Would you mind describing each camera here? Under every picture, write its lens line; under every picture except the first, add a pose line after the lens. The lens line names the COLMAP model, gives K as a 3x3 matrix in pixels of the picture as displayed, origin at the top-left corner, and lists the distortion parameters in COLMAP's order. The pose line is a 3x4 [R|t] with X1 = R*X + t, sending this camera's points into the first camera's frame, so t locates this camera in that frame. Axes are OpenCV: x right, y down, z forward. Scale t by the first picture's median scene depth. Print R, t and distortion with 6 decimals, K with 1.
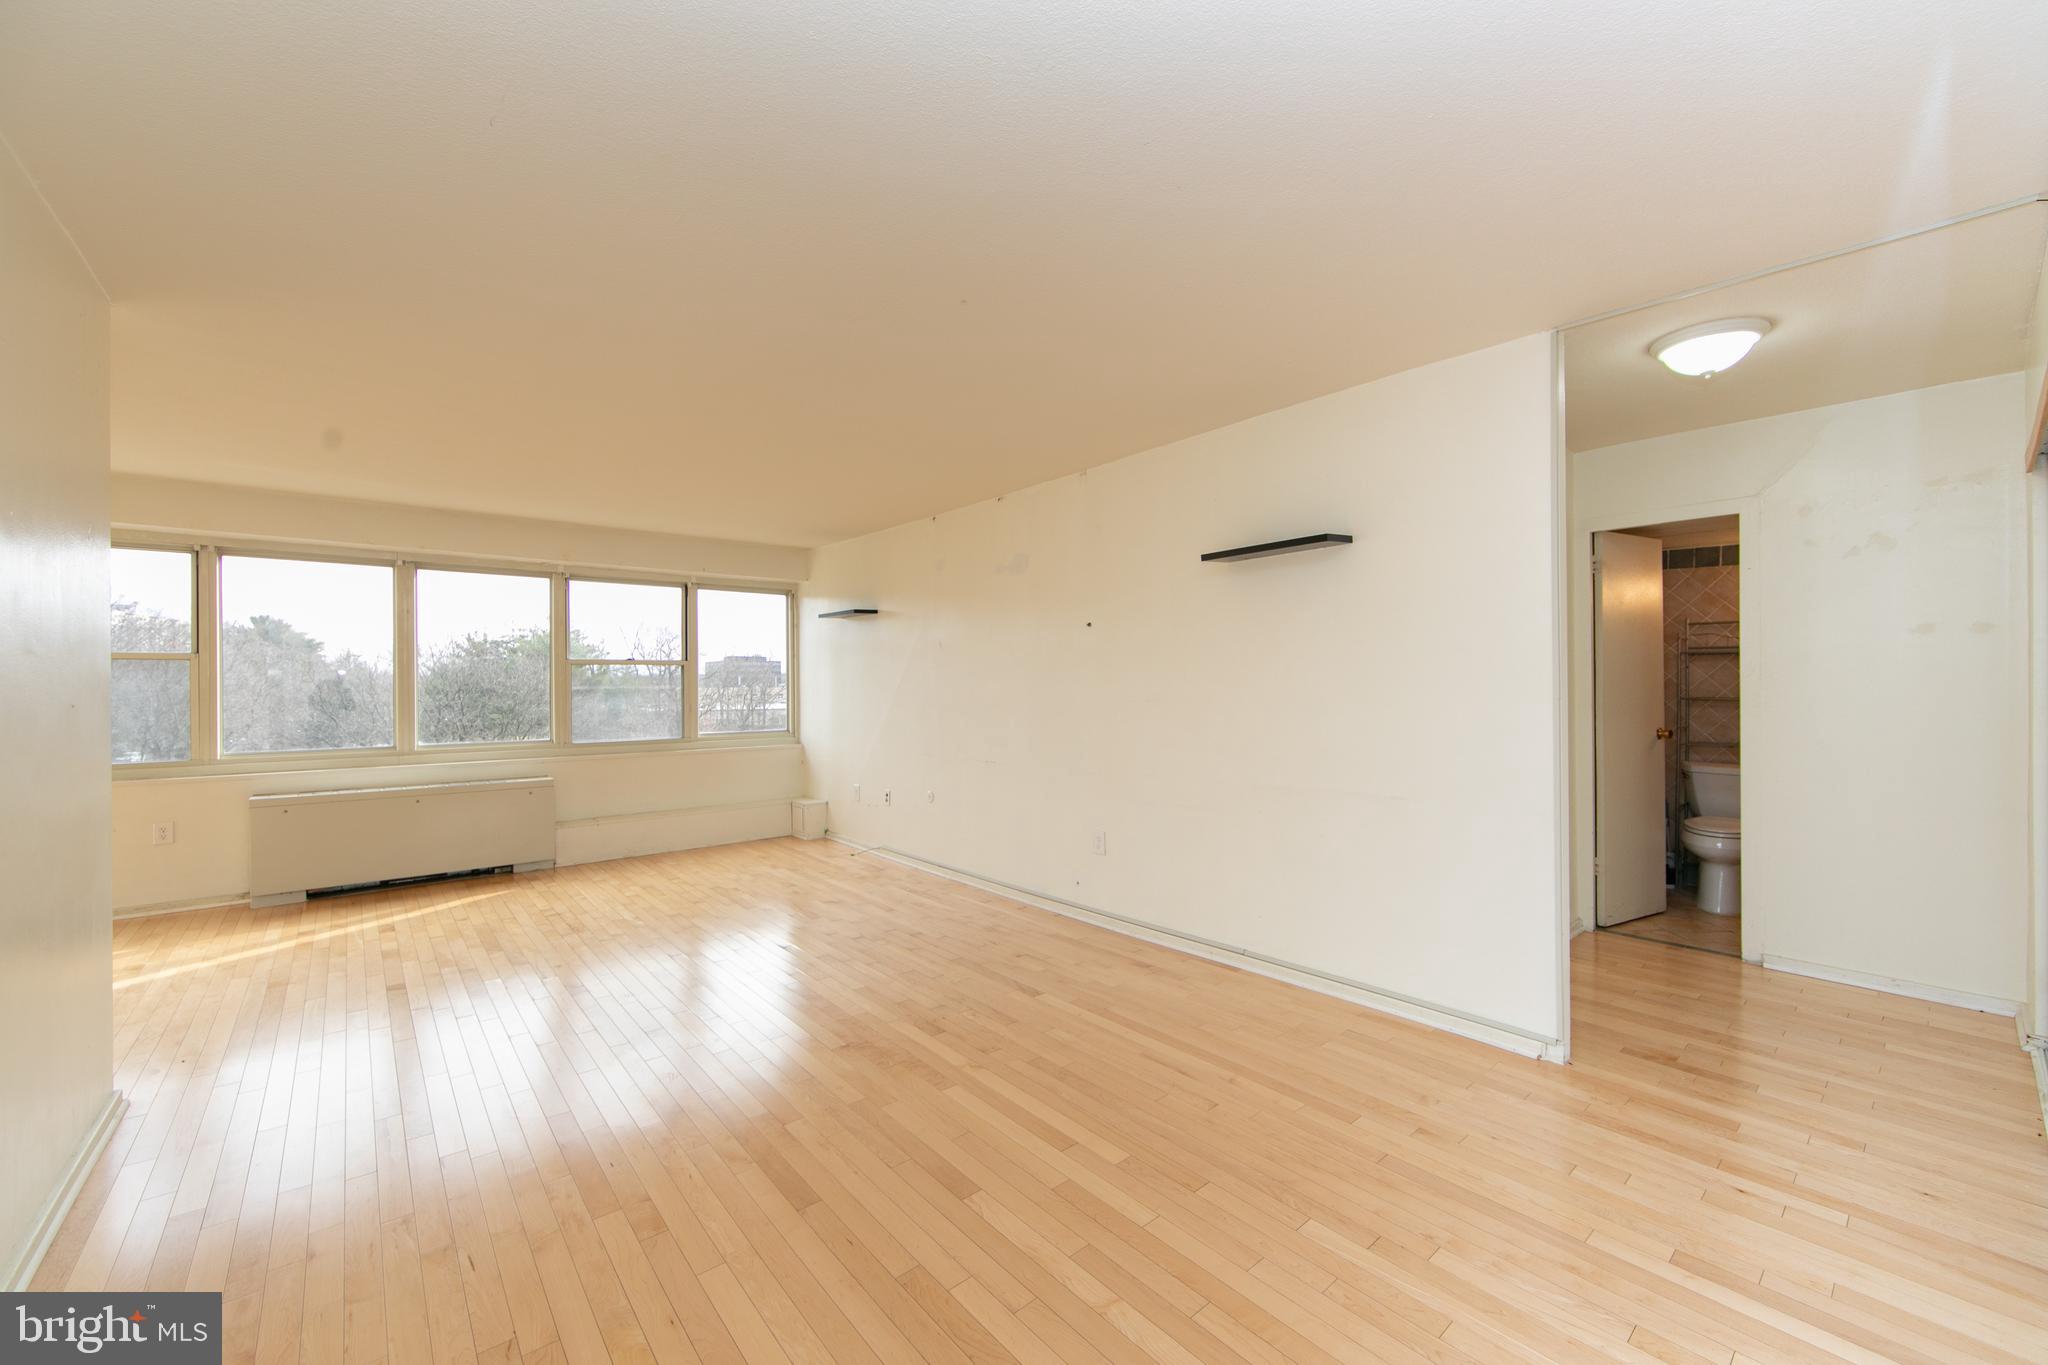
lens RADIAL K [[801.4, 0, 1027.6], [0, 801.4, 681.2], [0, 0, 1]] dist [-0.002574, -0.002588]
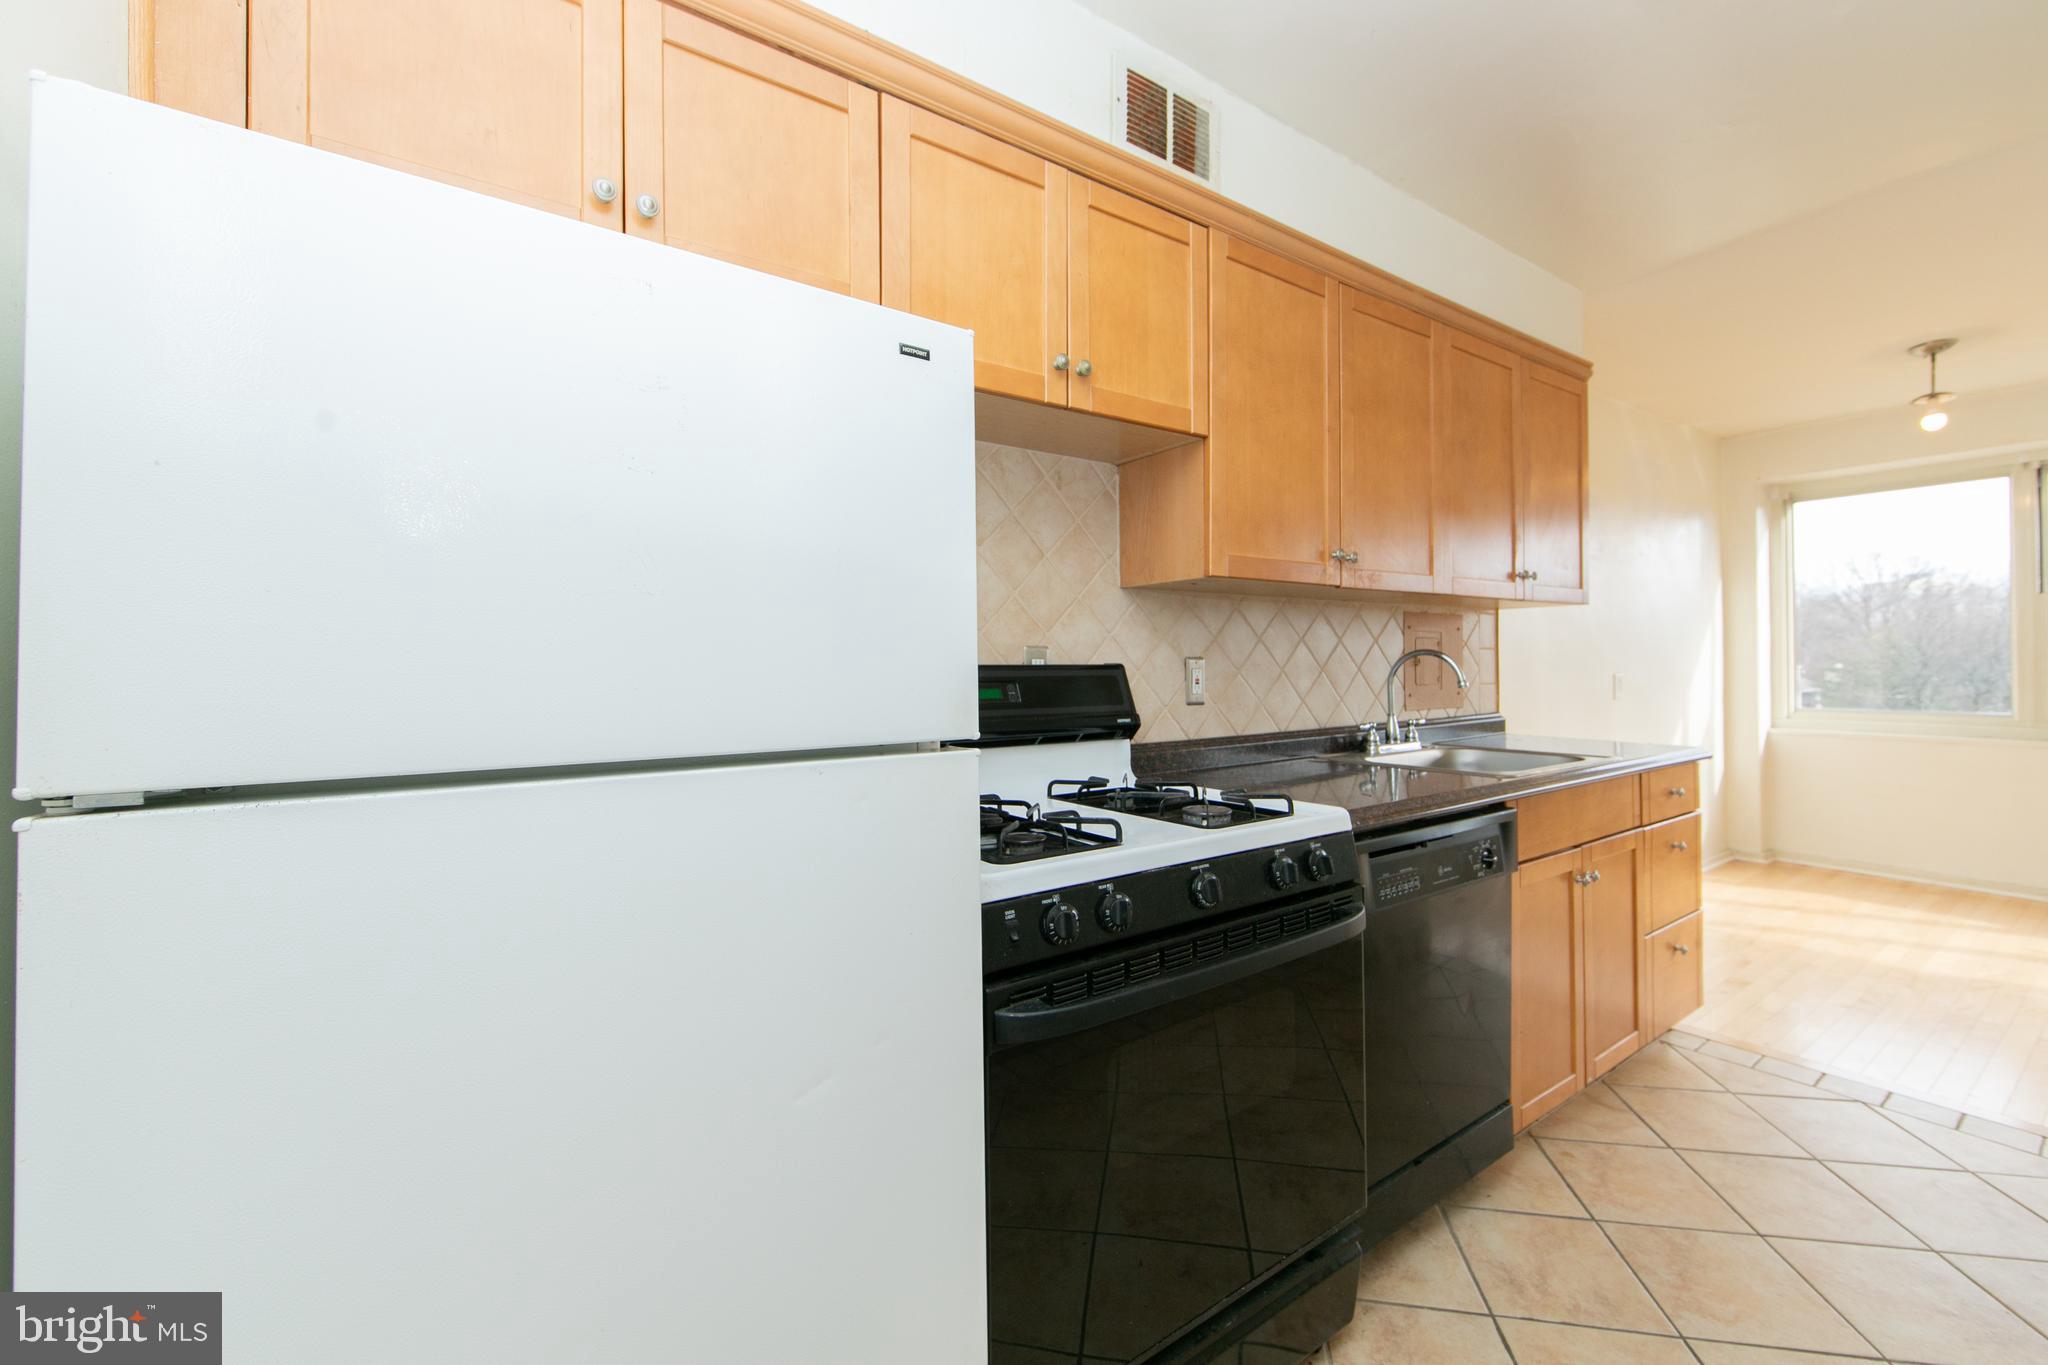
lens RADIAL K [[801.4, 0, 1031.7], [0, 801.4, 654.1], [0, 0, 1]] dist [-0.002574, -0.002588]
pose [[-0.119568, -0.002855, -0.992822, -0.188076], [0.008788, 0.999954, -0.003934, 0.018196], [0.992787, -0.009196, -0.119537, -0.048211]]
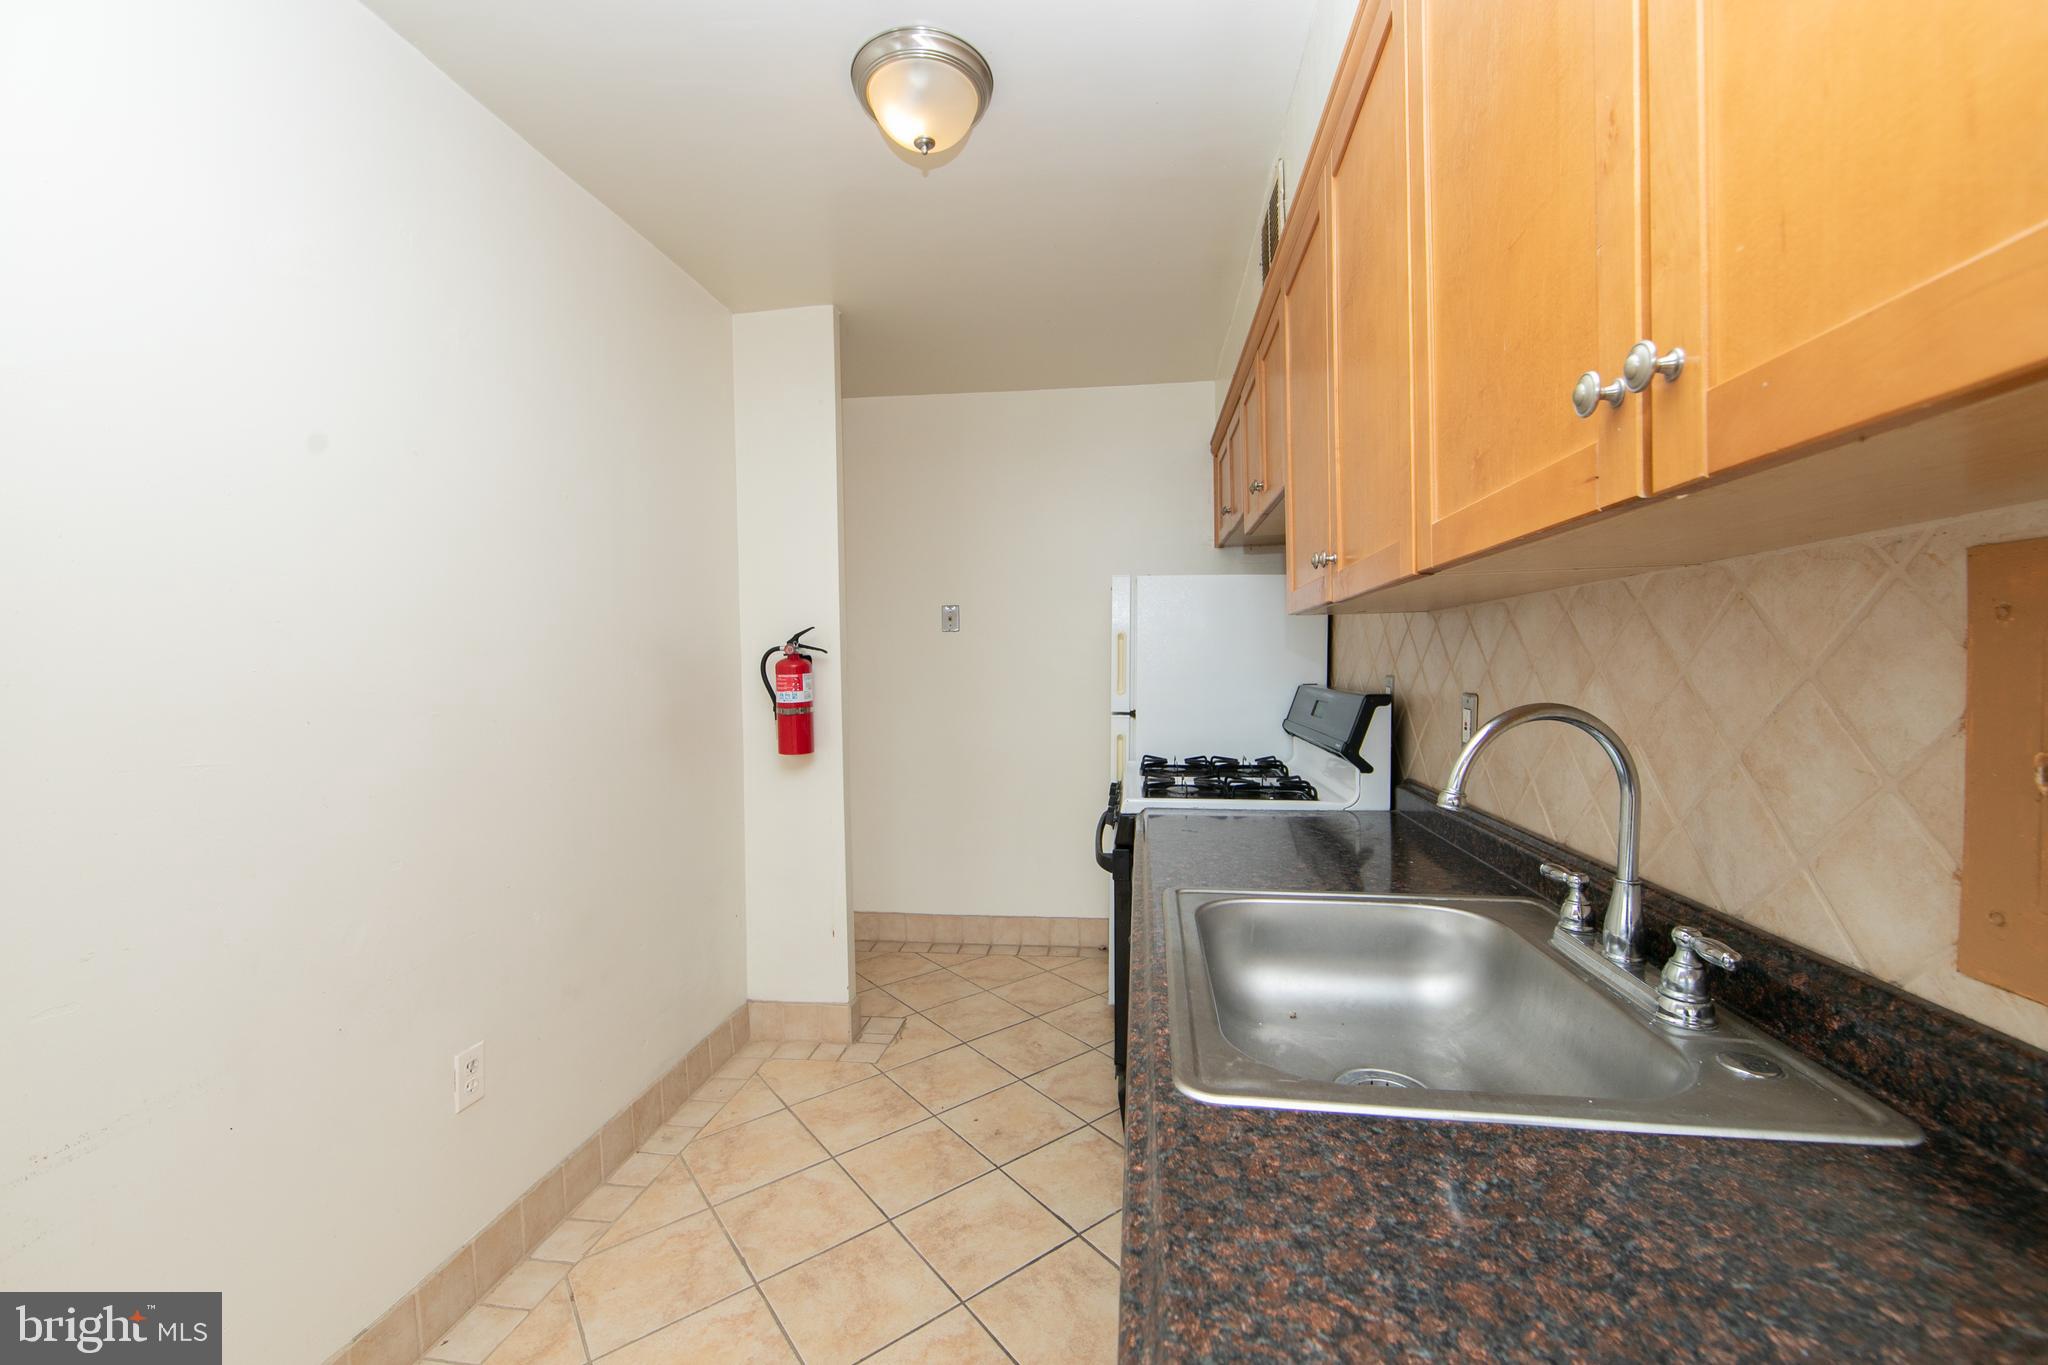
lens RADIAL K [[801.4, 0, 1049.6], [0, 801.4, 679.5], [0, 0, 1]] dist [-0.002574, -0.002588]
pose [[-0.678725, 0.001122, 0.734392, -0.648904], [0.018140, 0.999719, 0.015238, 0.007780], [-0.734169, 0.023664, -0.678555, 0.259900]]
